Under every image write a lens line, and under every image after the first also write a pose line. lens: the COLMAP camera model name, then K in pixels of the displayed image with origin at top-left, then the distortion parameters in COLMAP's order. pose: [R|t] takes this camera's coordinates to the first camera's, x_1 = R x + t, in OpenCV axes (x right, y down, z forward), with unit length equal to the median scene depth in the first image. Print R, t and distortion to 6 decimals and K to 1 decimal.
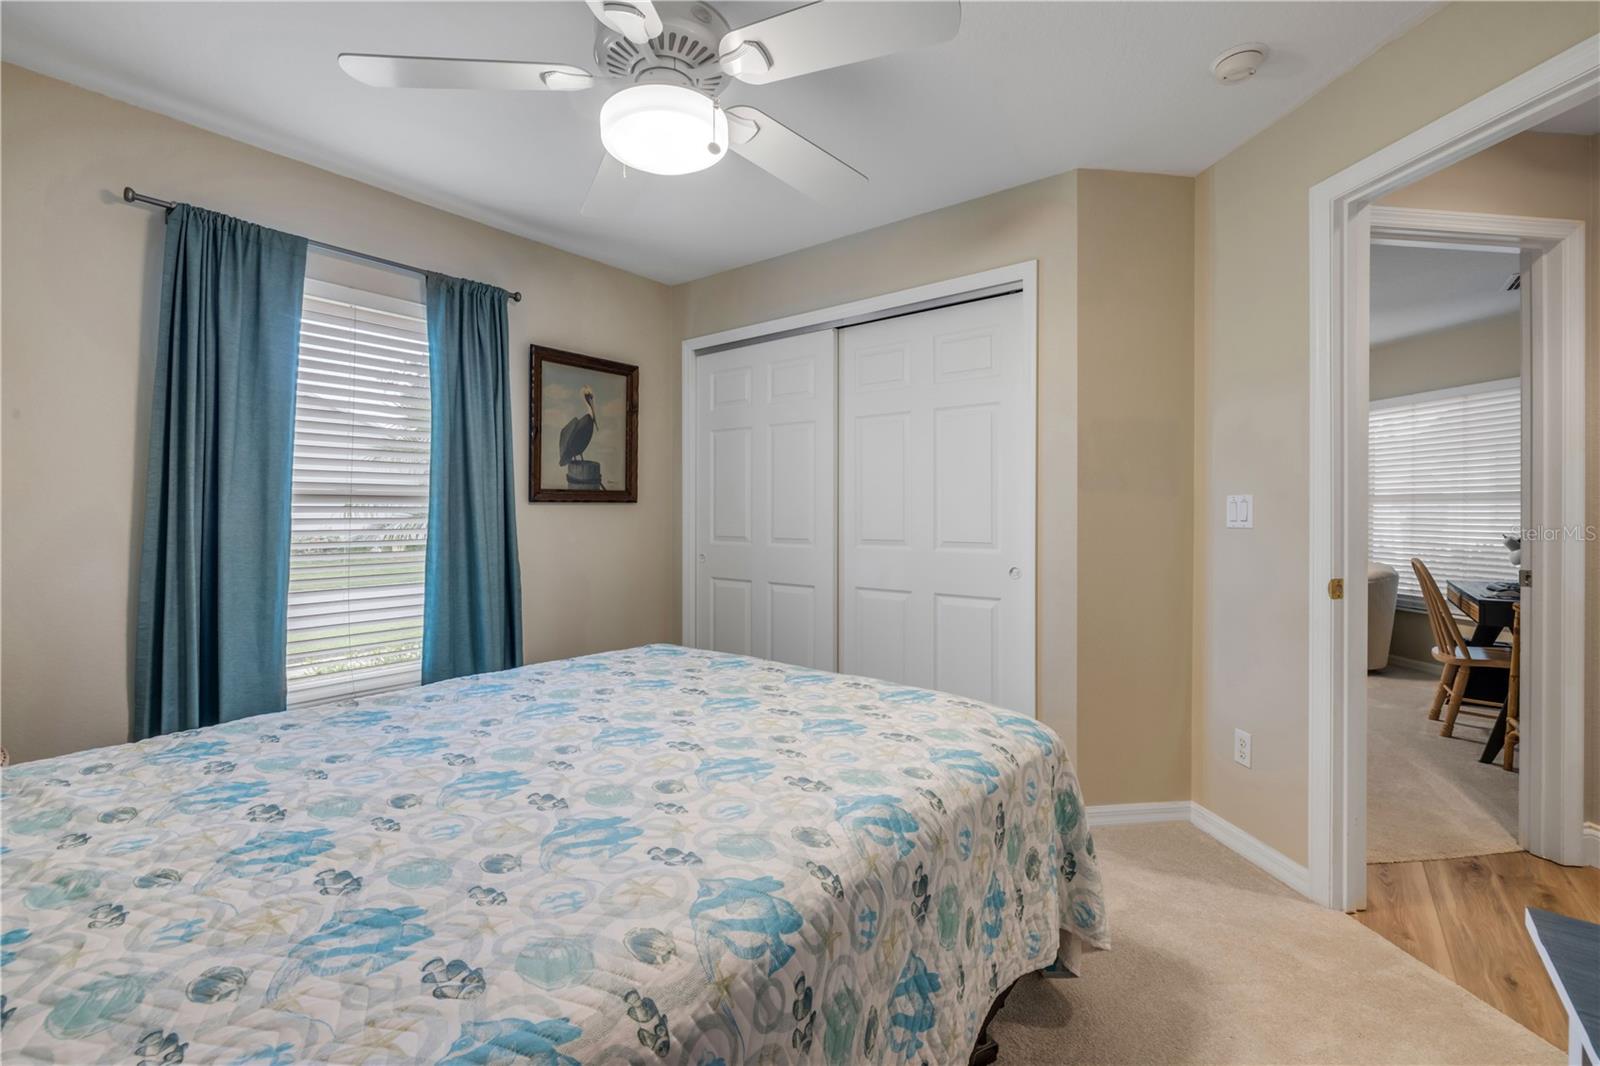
lens RADIAL K [[679.9, 0, 806.9], [0, 679.9, 507.2], [0, 0, 1]] dist [-0.000198, 0.000332]
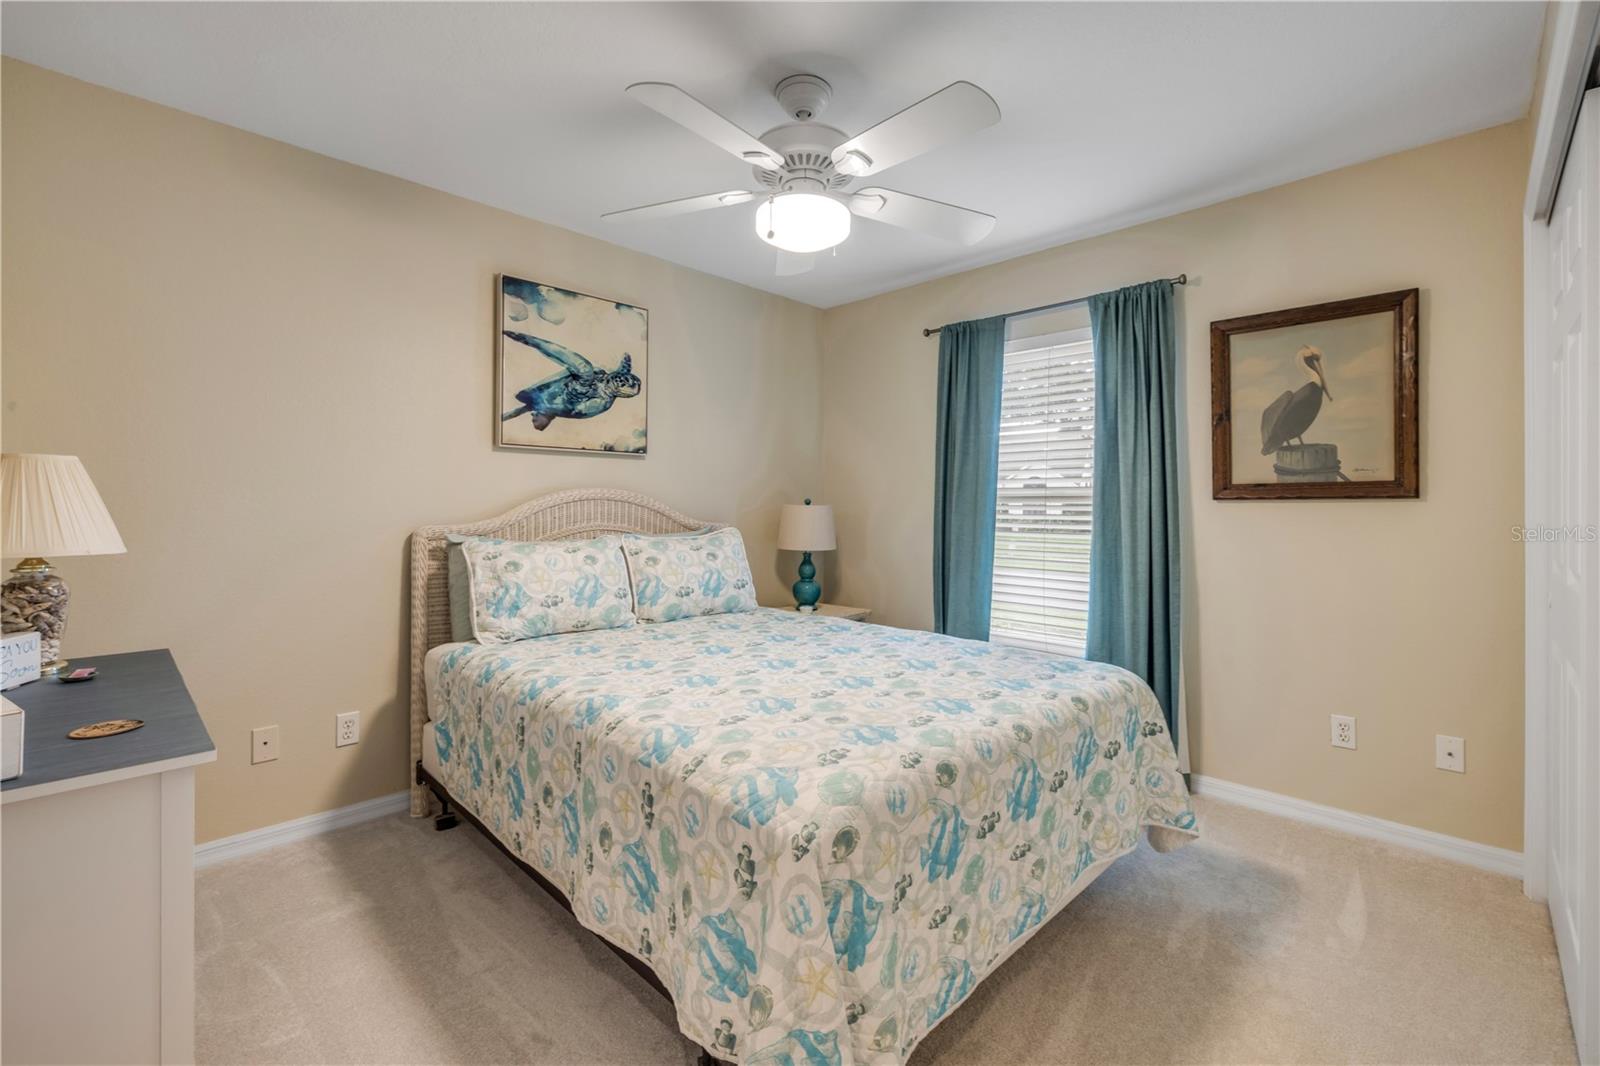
lens RADIAL K [[679.9, 0, 793.0], [0, 679.9, 523.0], [0, 0, 1]] dist [-0.000198, 0.000332]
pose [[-0.132764, 0.029832, -0.990699, 0.533914], [0.001223, 0.999551, 0.029935, -0.003621], [0.991147, 0.002763, -0.132741, 0.549614]]
